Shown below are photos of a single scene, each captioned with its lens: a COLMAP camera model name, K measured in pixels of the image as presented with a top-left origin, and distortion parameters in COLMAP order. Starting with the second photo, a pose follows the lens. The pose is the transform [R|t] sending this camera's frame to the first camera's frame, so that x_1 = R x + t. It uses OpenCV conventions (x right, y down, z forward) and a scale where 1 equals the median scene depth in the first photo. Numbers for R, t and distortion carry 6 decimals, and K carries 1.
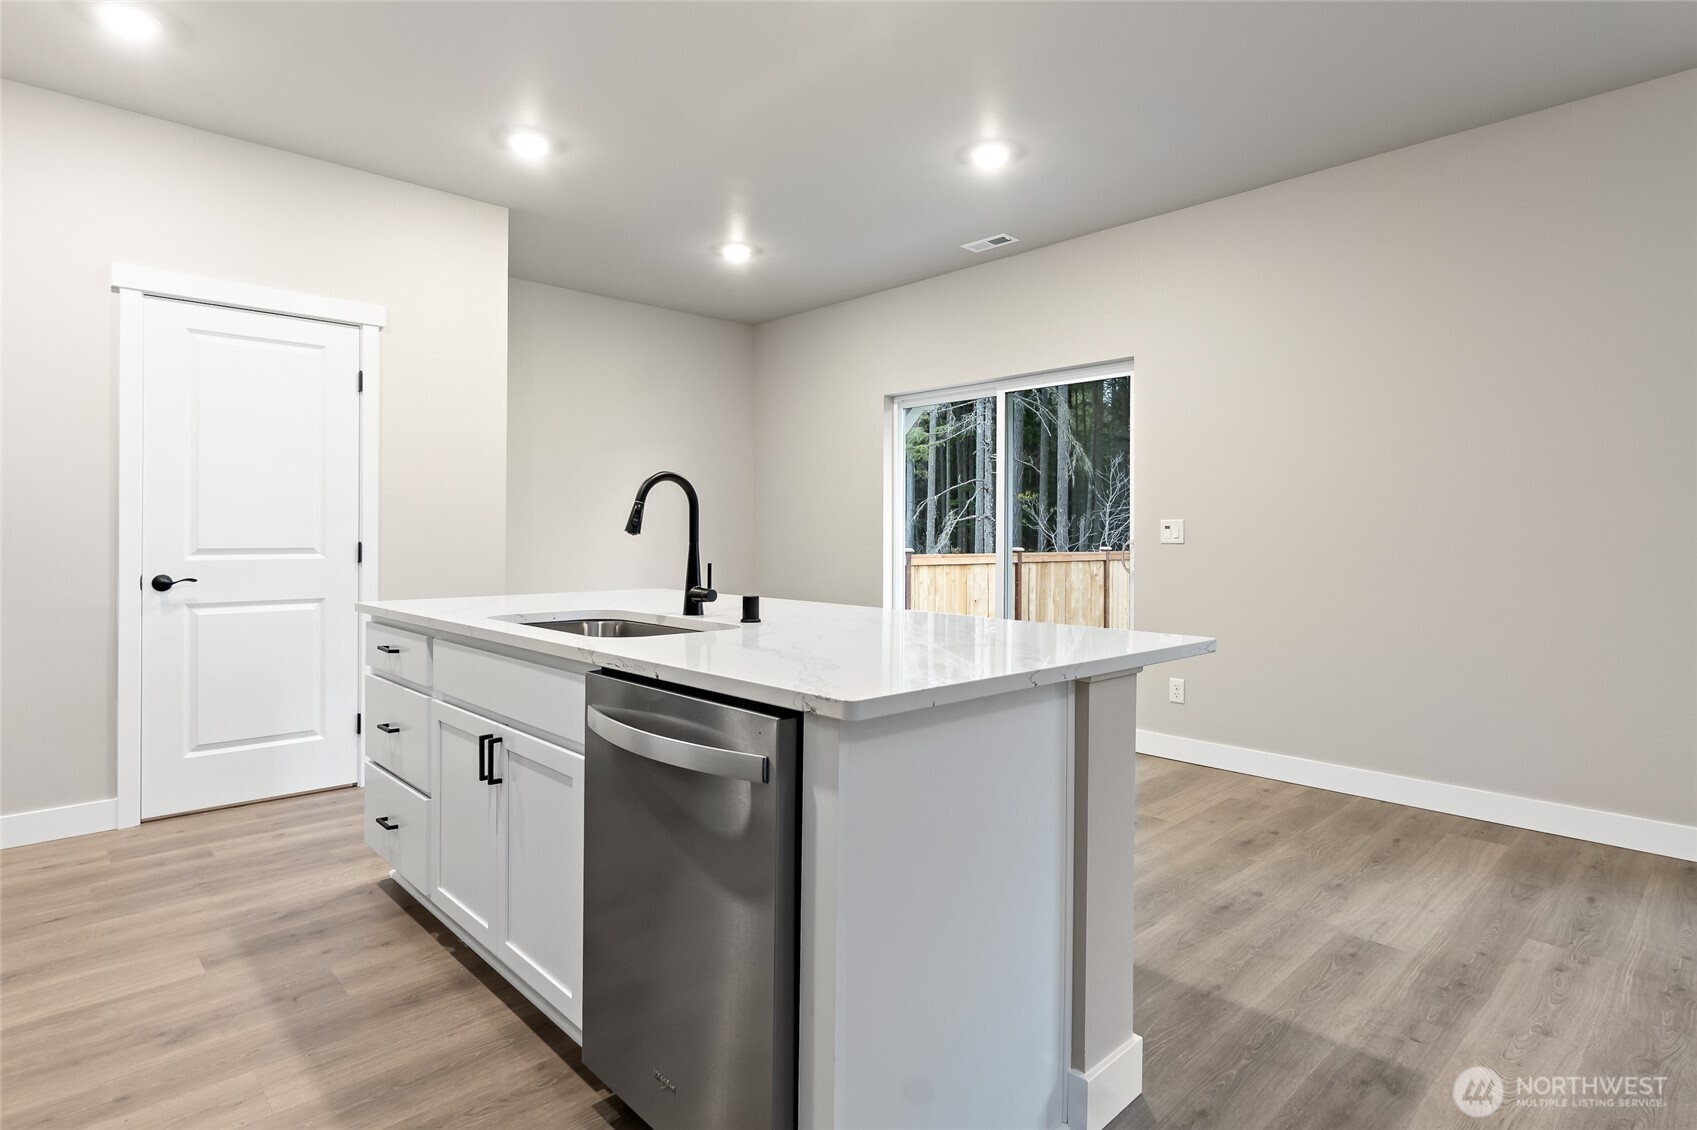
lens RADIAL K [[885.0, 0, 845.0], [0, 885.0, 537.2], [0, 0, 1]] dist [0.000144, -0.000650]
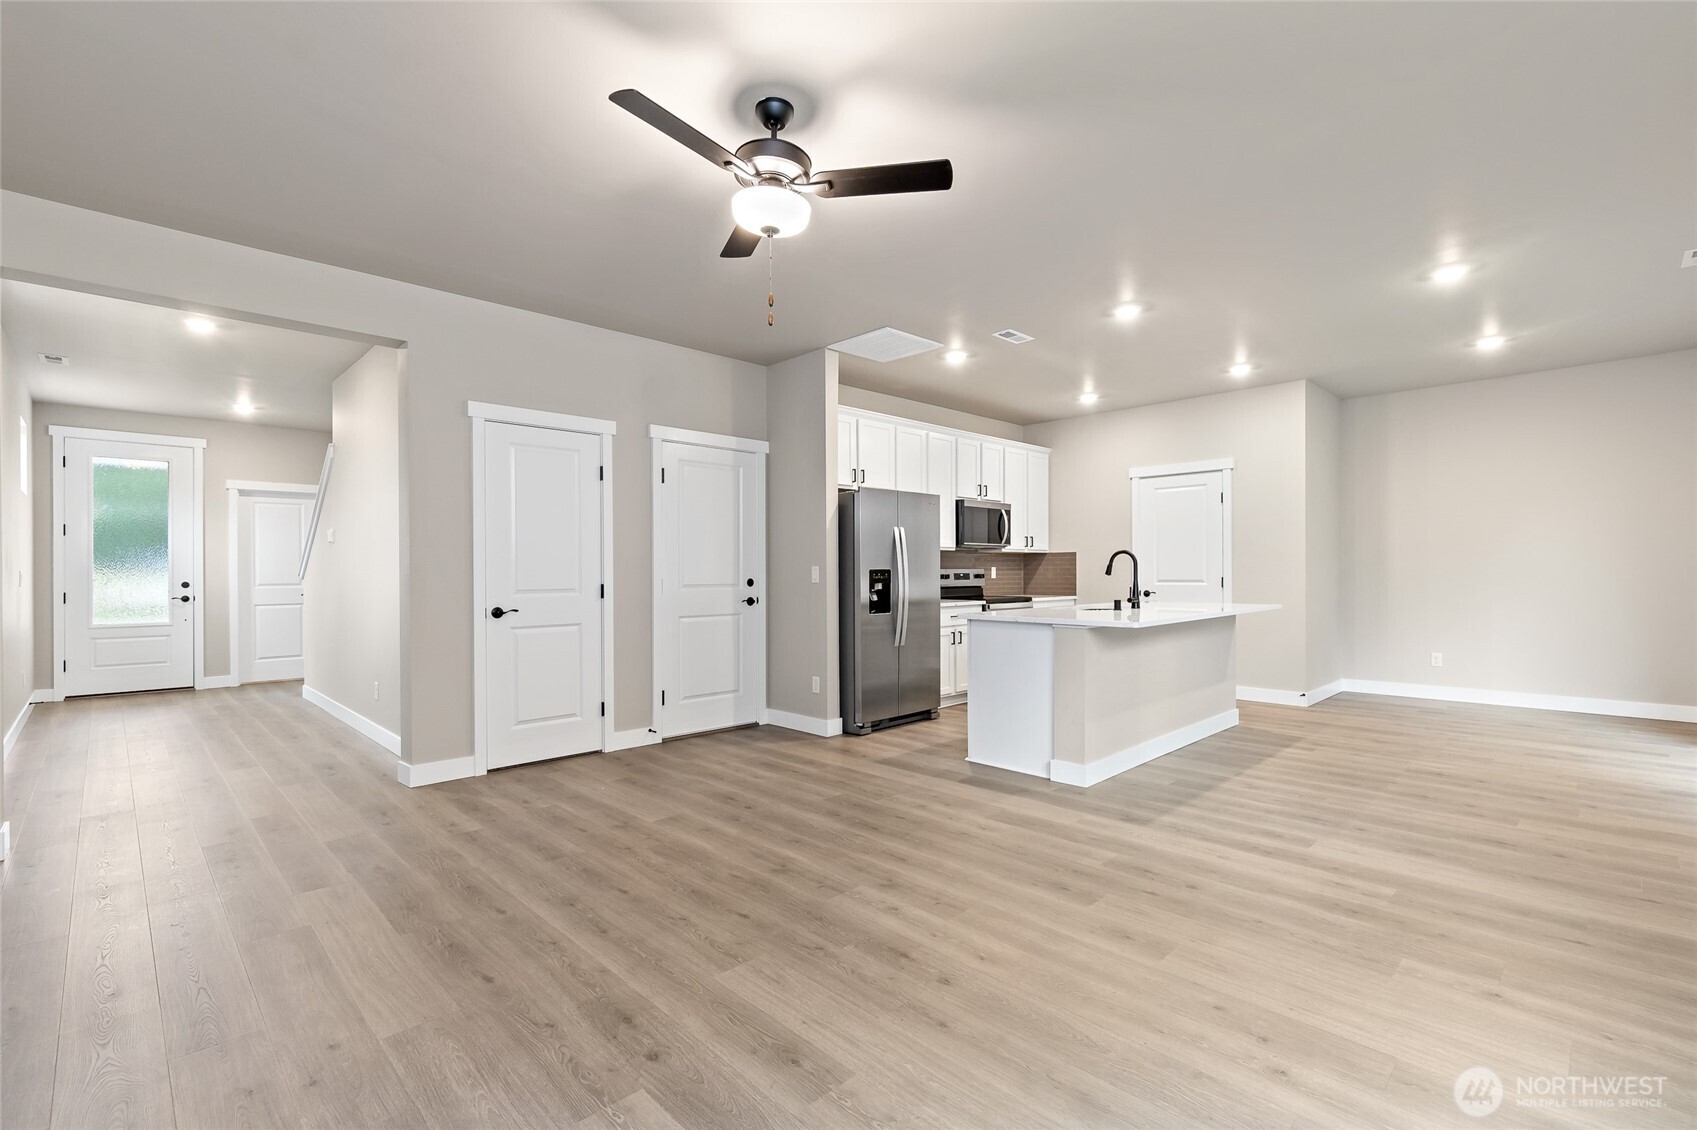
lens RADIAL K [[756.2, 0, 849.1], [0, 756.2, 576.5], [0, 0, 1]] dist [0.000189, 0.000250]
pose [[0.016701, 0.002478, -0.999857, 1.645868], [0.006007, 0.999979, 0.002578, -0.008217], [0.999842, -0.006049, 0.016686, 0.165566]]
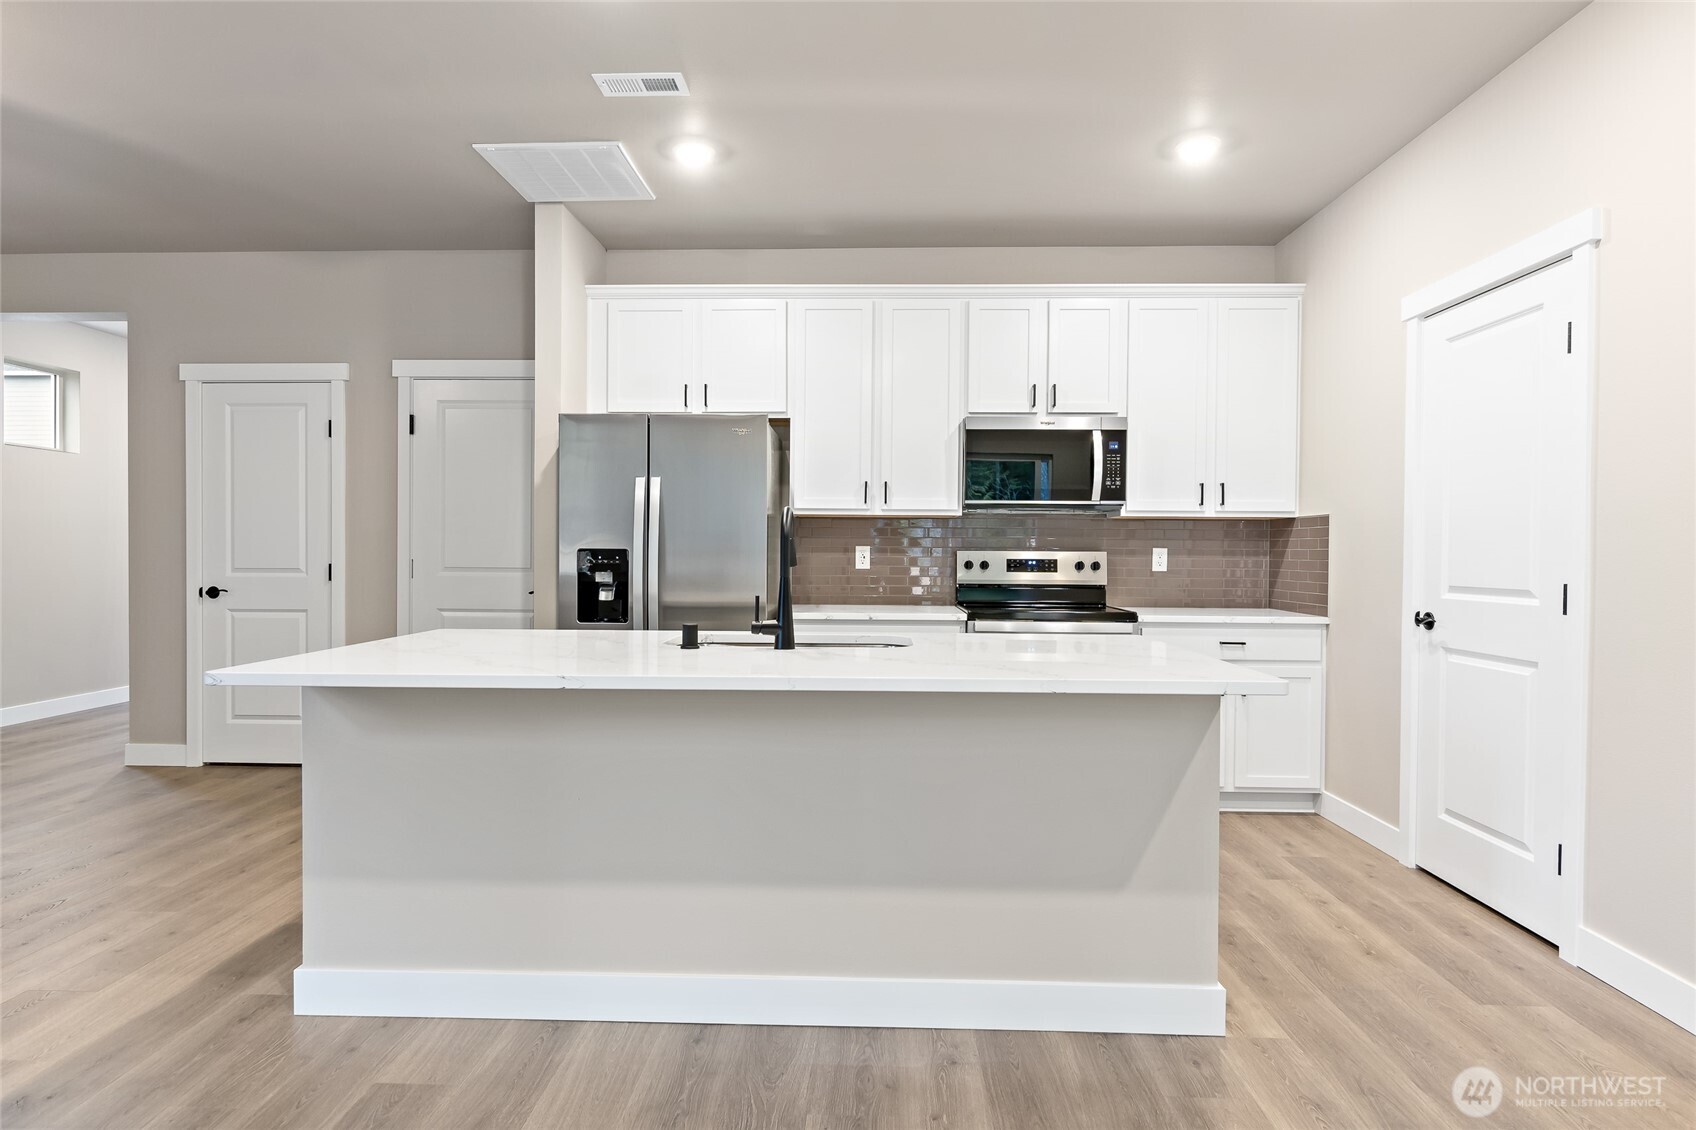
lens RADIAL K [[939.7, 0, 845.5], [0, 939.7, 566.3], [0, 0, 1]] dist [-0.005158, 0.000486]
pose [[-0.710696, 0.002298, -0.703495, 0.452540], [-0.009513, 0.999872, 0.012877, -0.016728], [0.703435, 0.015845, -0.710583, 1.575616]]
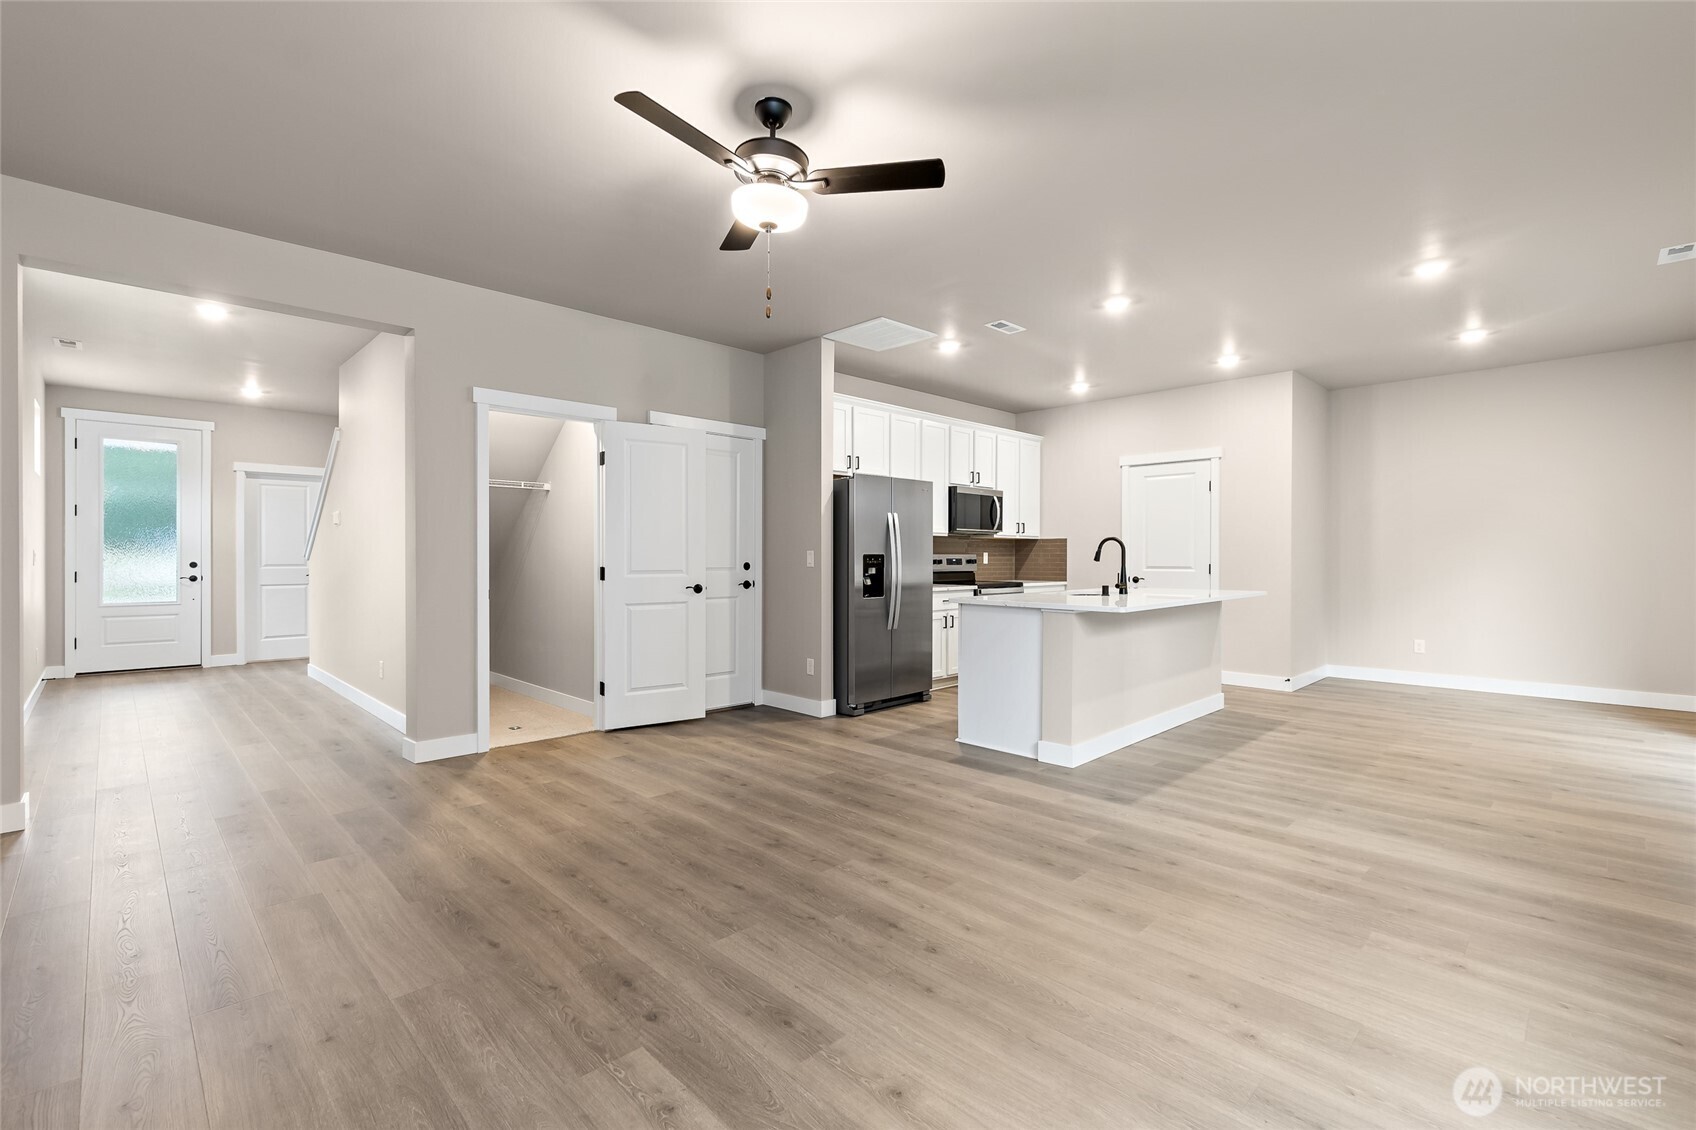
lens RADIAL K [[748.3, 0, 842.8], [0, 748.3, 563.5], [0, 0, 1]] dist [-0.000222, 0.000176]
pose [[0.014822, 0.005763, -0.999874, 1.668671], [-0.000623, 0.999983, 0.005754, -0.008096], [0.999890, 0.000538, 0.014826, 0.167114]]
